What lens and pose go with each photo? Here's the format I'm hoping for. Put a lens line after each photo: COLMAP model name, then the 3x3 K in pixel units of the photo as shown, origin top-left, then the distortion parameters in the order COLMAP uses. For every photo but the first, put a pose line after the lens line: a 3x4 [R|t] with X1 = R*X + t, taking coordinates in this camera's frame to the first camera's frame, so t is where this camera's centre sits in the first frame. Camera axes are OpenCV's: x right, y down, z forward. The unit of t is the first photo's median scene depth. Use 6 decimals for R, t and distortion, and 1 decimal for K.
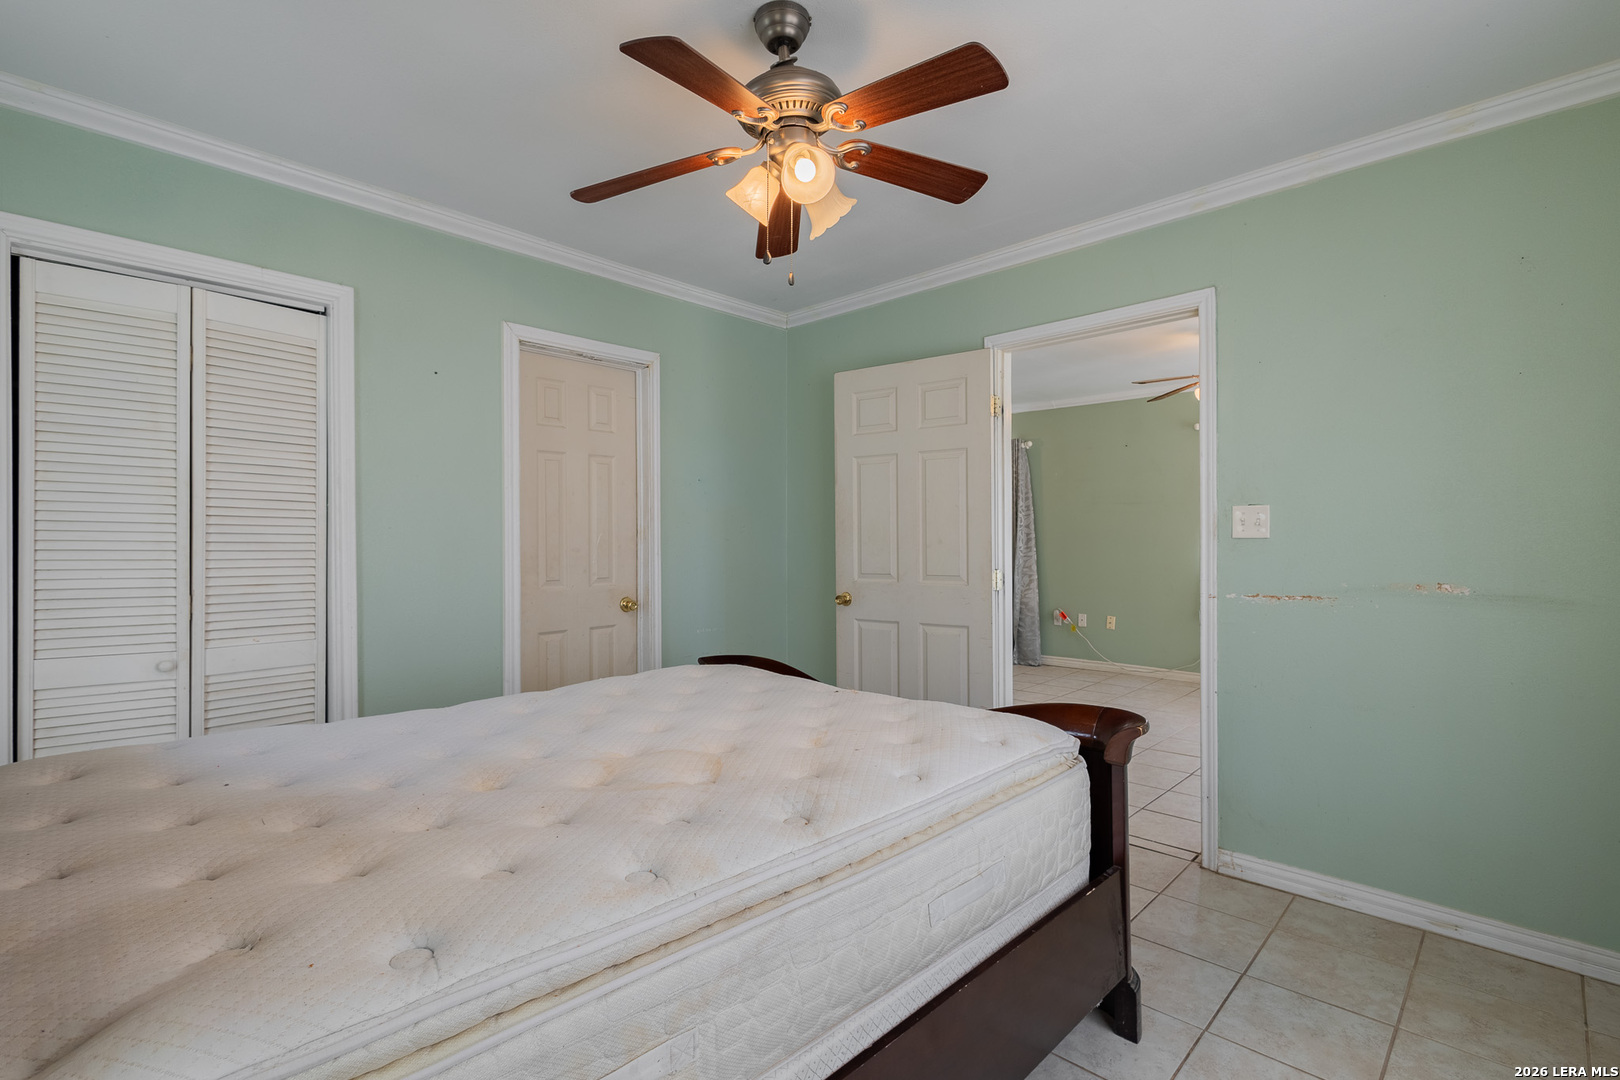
lens RADIAL K [[740.1, 0, 804.9], [0, 740.1, 537.4], [0, 0, 1]] dist [0.001187, -0.000250]
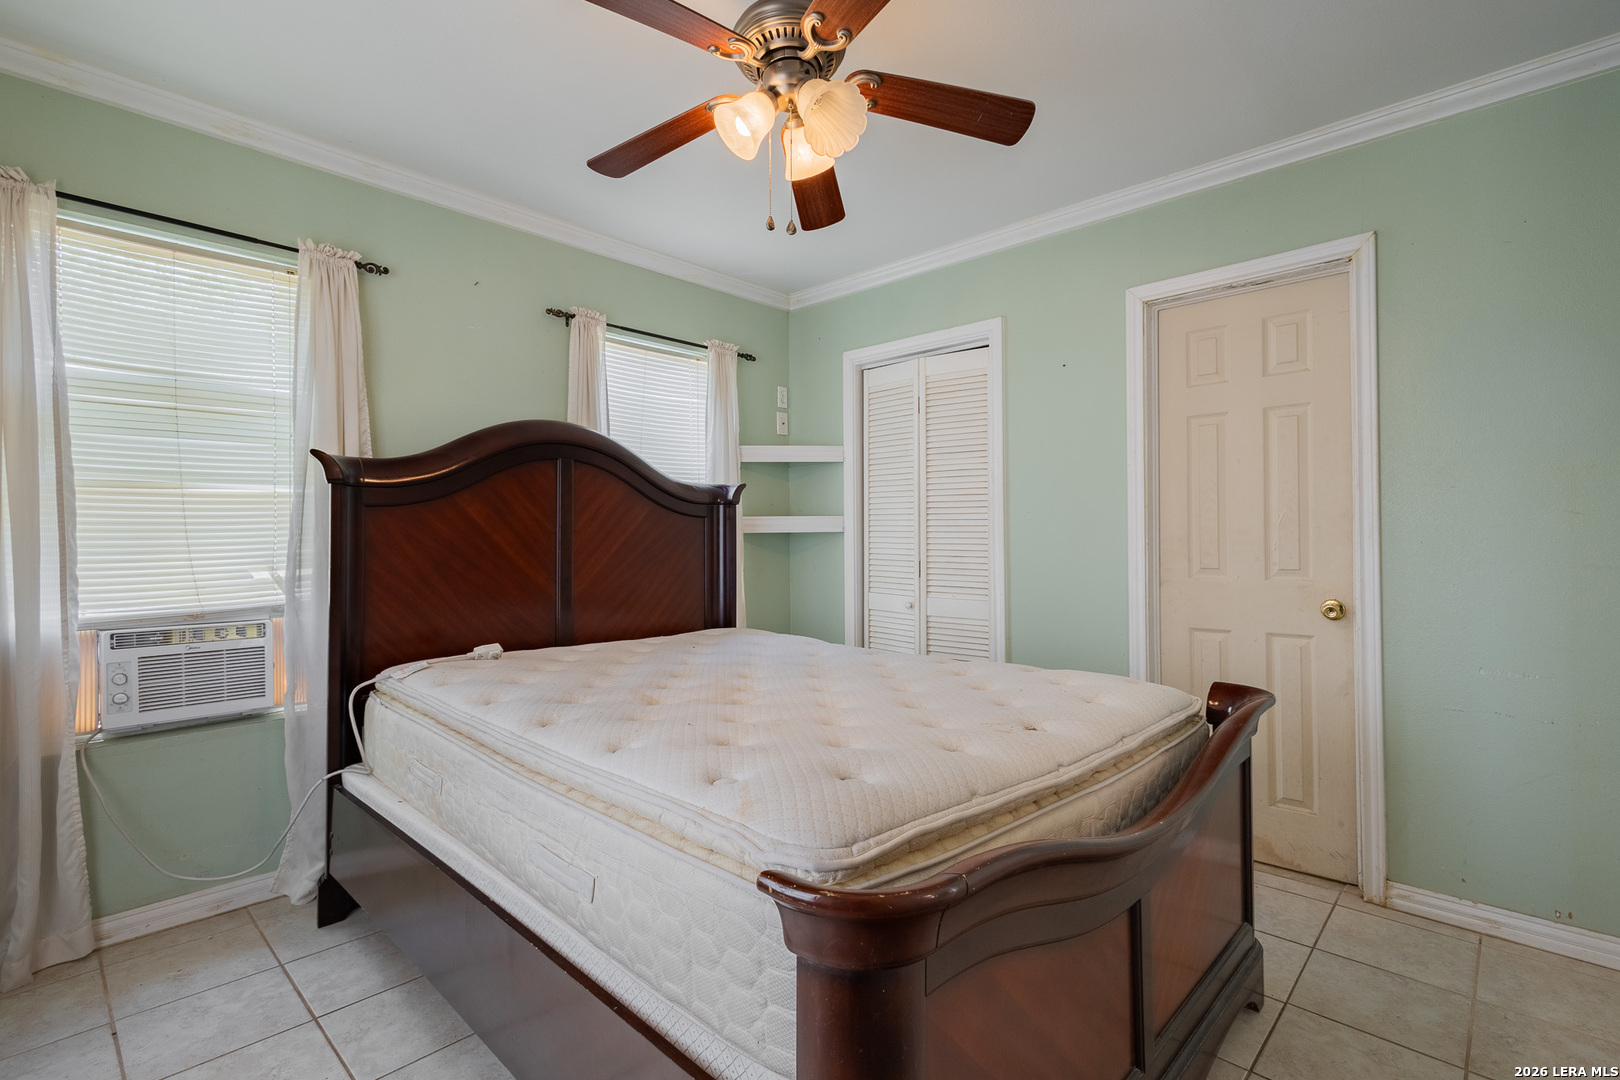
lens RADIAL K [[747.4, 0, 811.0], [0, 747.4, 525.5], [0, 0, 1]] dist [0.001732, -0.000160]
pose [[0.009042, -0.014042, -0.999861, 0.619248], [0.009354, 0.999859, -0.013958, 0.021783], [0.999915, -0.009227, 0.009172, 0.672444]]
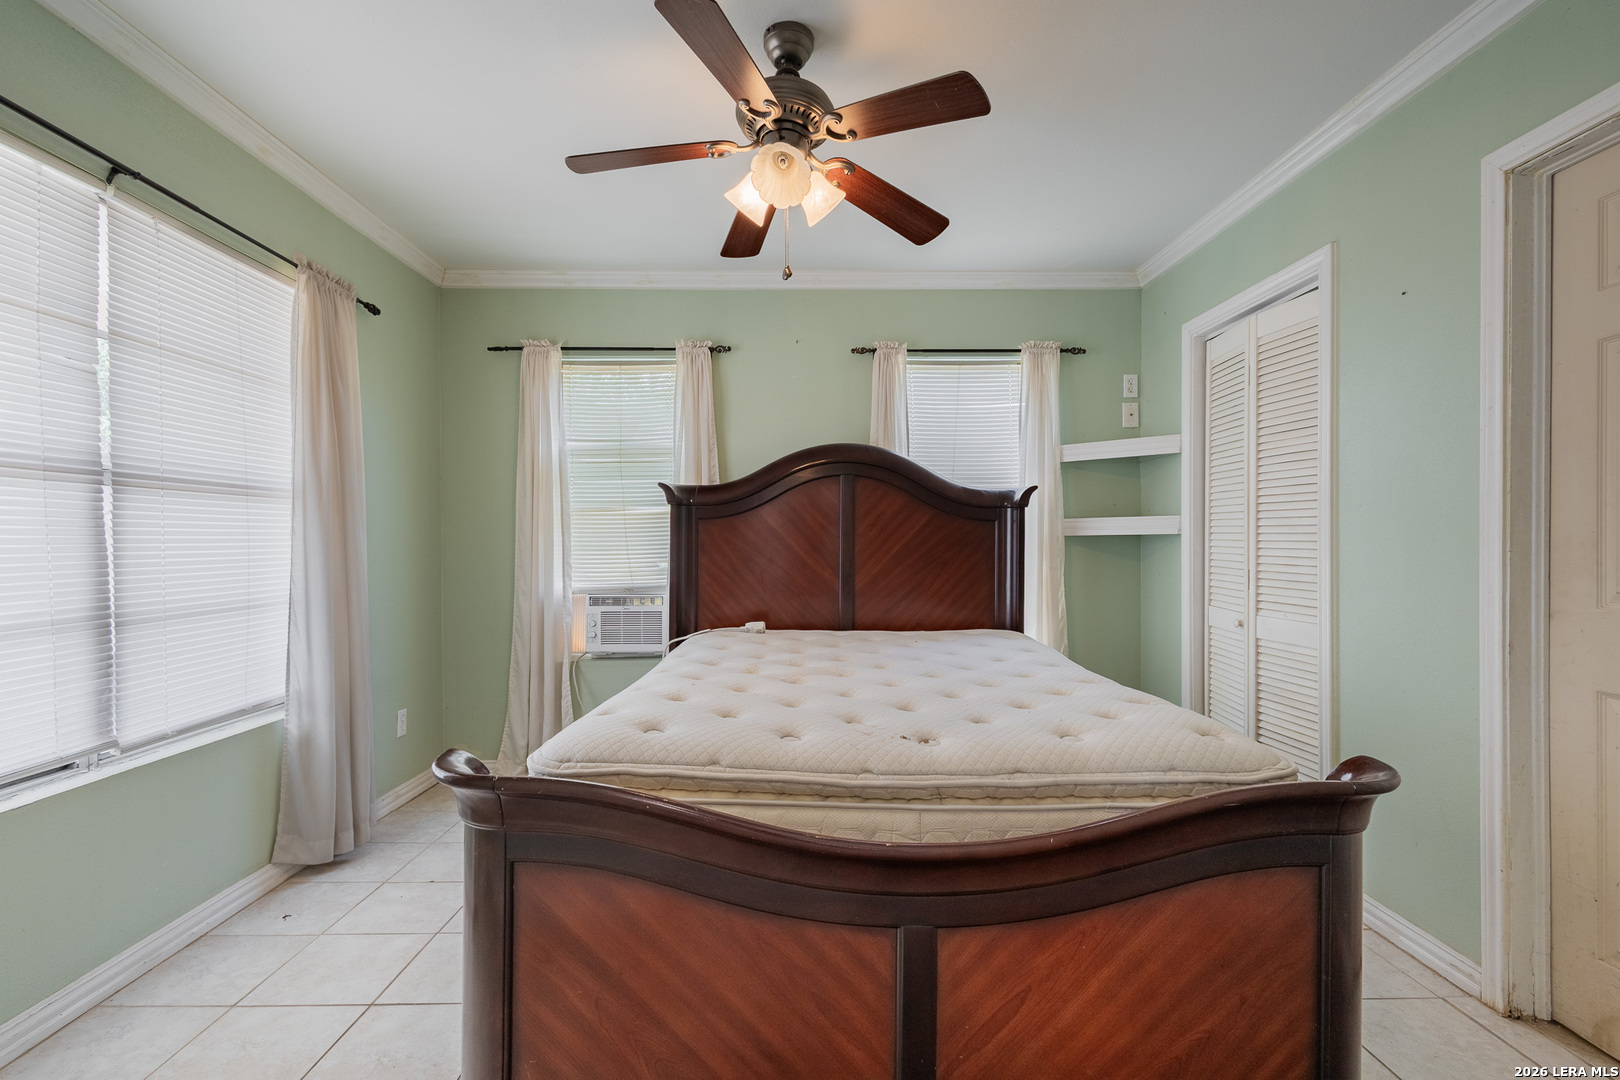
lens RADIAL K [[740.1, 0, 804.9], [0, 740.1, 537.4], [0, 0, 1]] dist [0.001187, -0.000250]
pose [[-0.710048, 0.000294, -0.704153, 0.486996], [0.008835, 0.999925, -0.008493, 0.025331], [0.704098, -0.012252, -0.709997, 1.190645]]
